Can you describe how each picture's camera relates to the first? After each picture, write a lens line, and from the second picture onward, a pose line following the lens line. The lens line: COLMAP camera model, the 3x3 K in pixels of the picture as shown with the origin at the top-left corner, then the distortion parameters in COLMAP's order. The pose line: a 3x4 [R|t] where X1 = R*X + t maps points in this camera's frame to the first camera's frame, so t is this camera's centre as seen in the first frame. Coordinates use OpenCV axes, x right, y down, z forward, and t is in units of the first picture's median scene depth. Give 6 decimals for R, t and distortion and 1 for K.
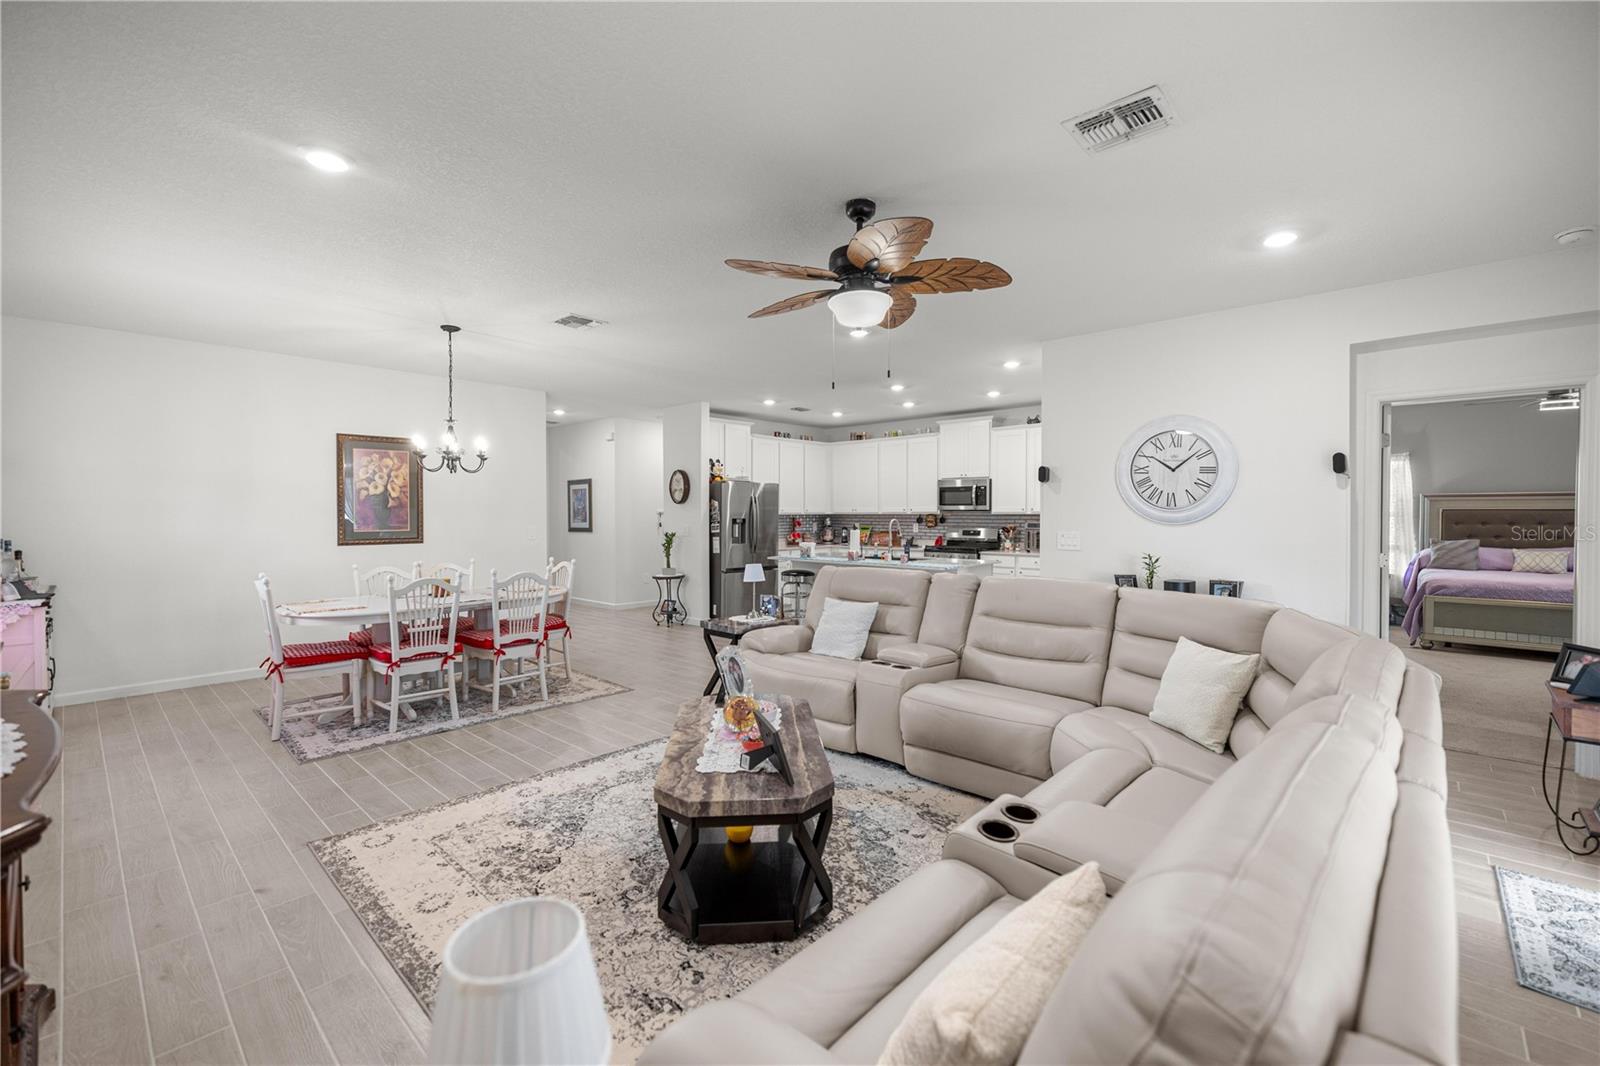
lens RADIAL K [[671.9, 0, 805.8], [0, 671.9, 522.3], [0, 0, 1]] dist [0.000288, 0.001199]
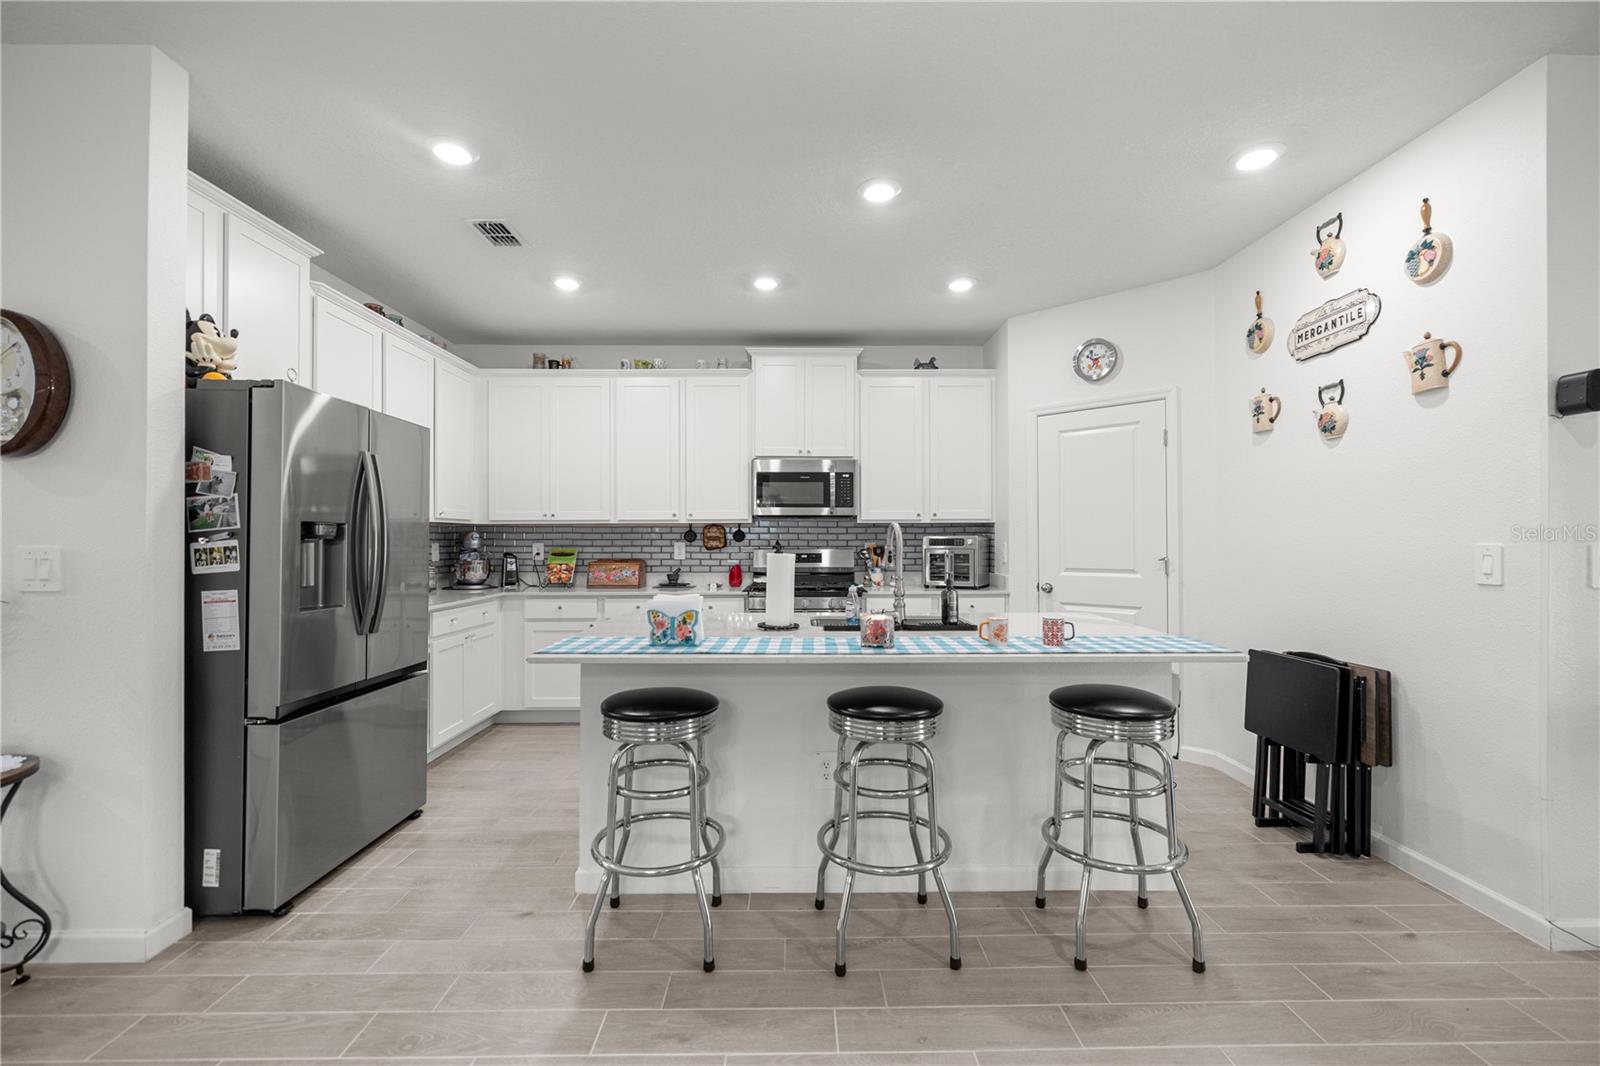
lens RADIAL K [[671.9, 0, 804.1], [0, 671.9, 531.2], [0, 0, 1]] dist [0.000288, 0.001199]
pose [[0.731965, 0.007867, 0.681296, -0.138986], [0.010320, 0.999691, -0.022631, 0.006548], [-0.681264, 0.023596, 0.731658, 0.618092]]
